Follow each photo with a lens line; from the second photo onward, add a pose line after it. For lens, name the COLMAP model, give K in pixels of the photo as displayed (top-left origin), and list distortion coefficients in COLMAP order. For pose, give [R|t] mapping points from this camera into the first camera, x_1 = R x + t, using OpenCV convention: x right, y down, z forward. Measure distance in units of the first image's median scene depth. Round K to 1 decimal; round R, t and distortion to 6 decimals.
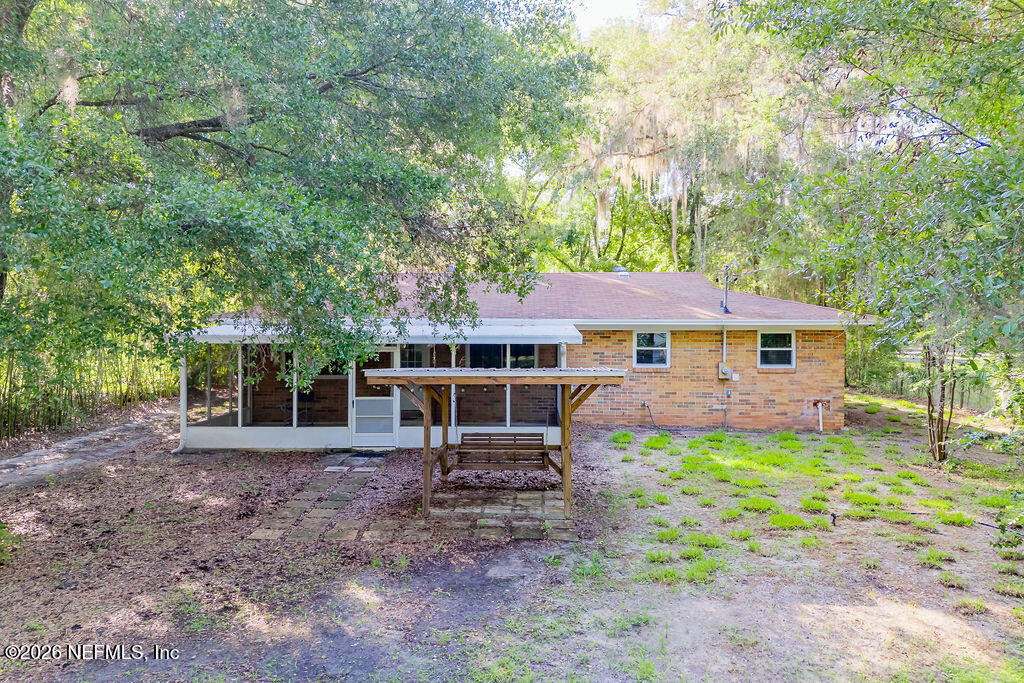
lens RADIAL K [[755.8, 0, 506.9], [0, 755.8, 331.4], [0, 0, 1]] dist [0.060150, -0.043725]
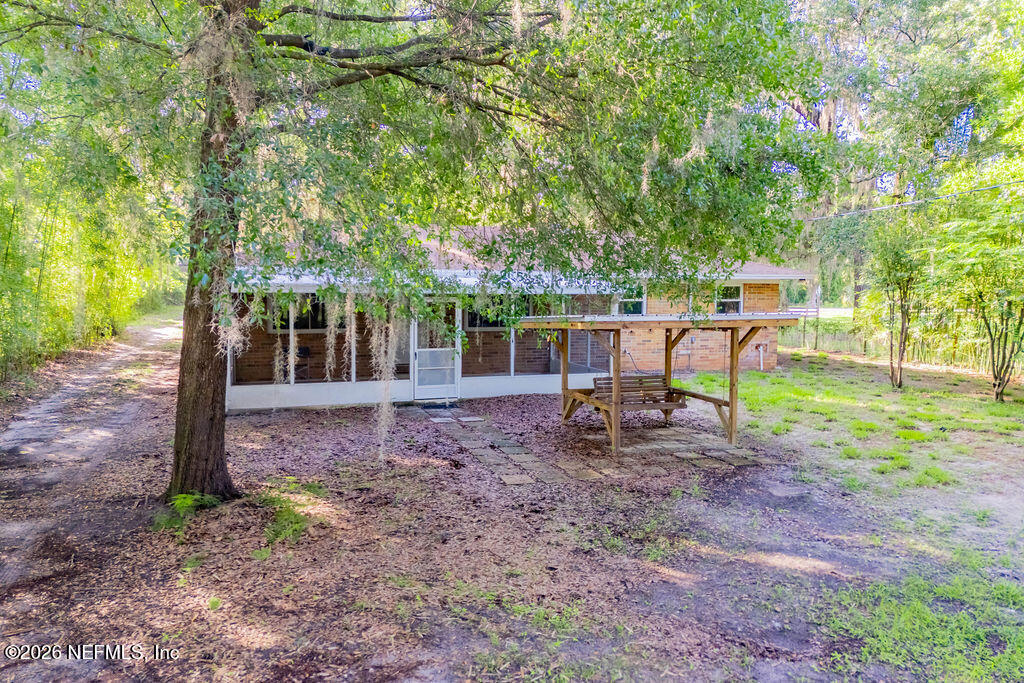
lens RADIAL K [[743.2, 0, 513.7], [0, 743.2, 372.7], [0, 0, 1]] dist [0.056432, -0.006389]
pose [[0.944132, -0.034196, 0.327789, -0.501674], [-0.002070, 0.993967, 0.109657, 0.014584], [-0.329561, -0.104210, 0.938366, 0.074748]]
